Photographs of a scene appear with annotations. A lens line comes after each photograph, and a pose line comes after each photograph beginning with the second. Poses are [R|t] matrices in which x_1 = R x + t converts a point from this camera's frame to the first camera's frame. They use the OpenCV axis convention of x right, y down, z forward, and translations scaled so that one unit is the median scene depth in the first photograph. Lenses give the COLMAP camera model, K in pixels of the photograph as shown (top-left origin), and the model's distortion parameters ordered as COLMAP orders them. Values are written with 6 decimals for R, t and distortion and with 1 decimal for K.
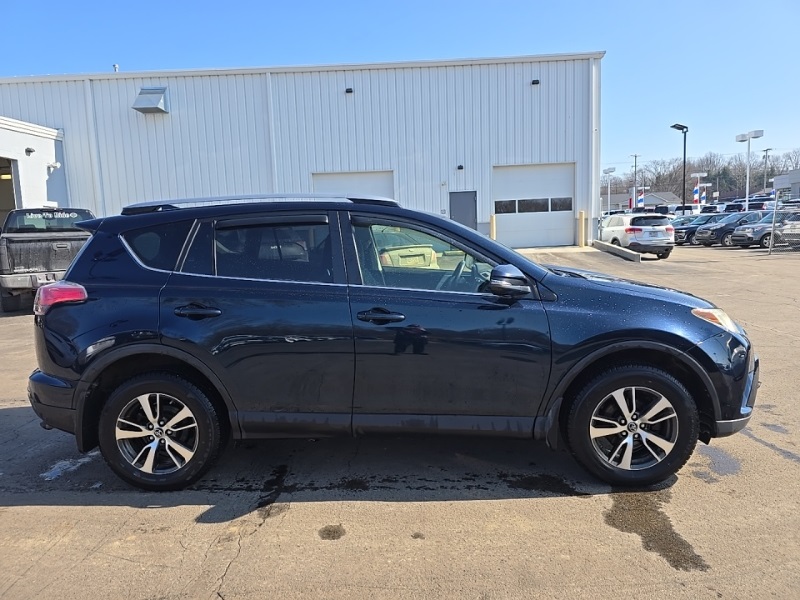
lens RADIAL K [[577.8, 0, 400.0], [0, 577.8, 300.0], [0, 0, 1]] dist [0.006259, 0.004200]
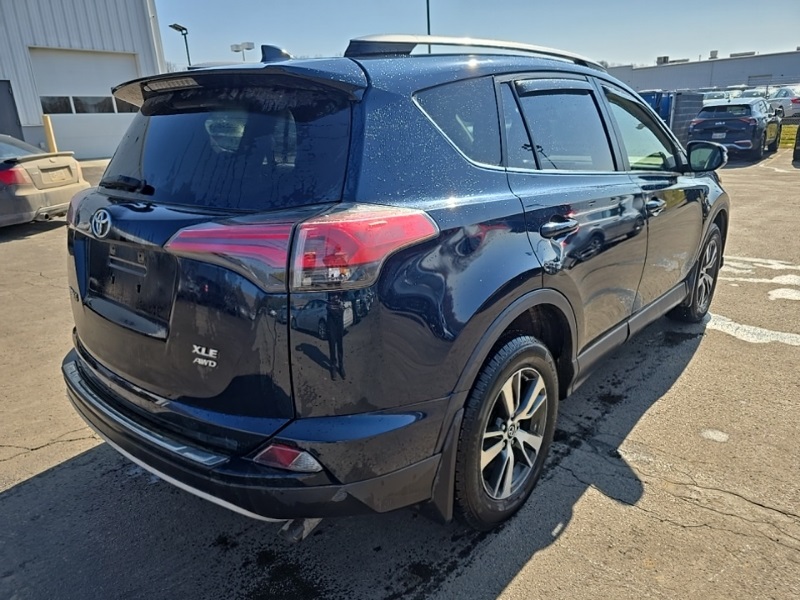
lens RADIAL K [[577.8, 0, 400.0], [0, 577.8, 300.0], [0, 0, 1]] dist [0.006259, 0.004200]
pose [[0.590826, -0.220083, 0.776201, -0.308750], [0.106455, 0.974929, 0.195399, -0.014080], [-0.799745, -0.032817, 0.599442, 0.238533]]
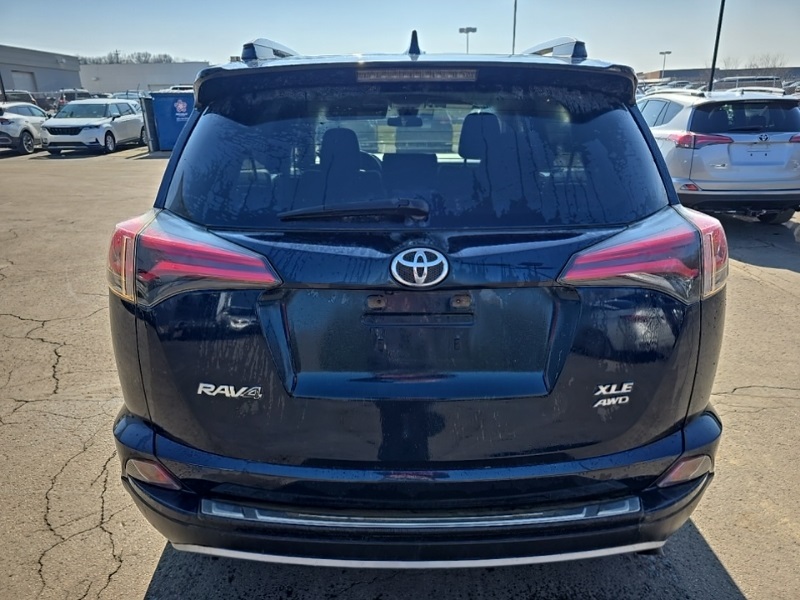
lens RADIAL K [[577.8, 0, 400.0], [0, 577.8, 300.0], [0, 0, 1]] dist [0.006259, 0.004200]
pose [[-0.103759, -0.278826, 0.954720, -0.749093], [0.135185, 0.947040, 0.291275, -0.397506], [-0.985372, 0.159287, -0.060571, 2.839154]]
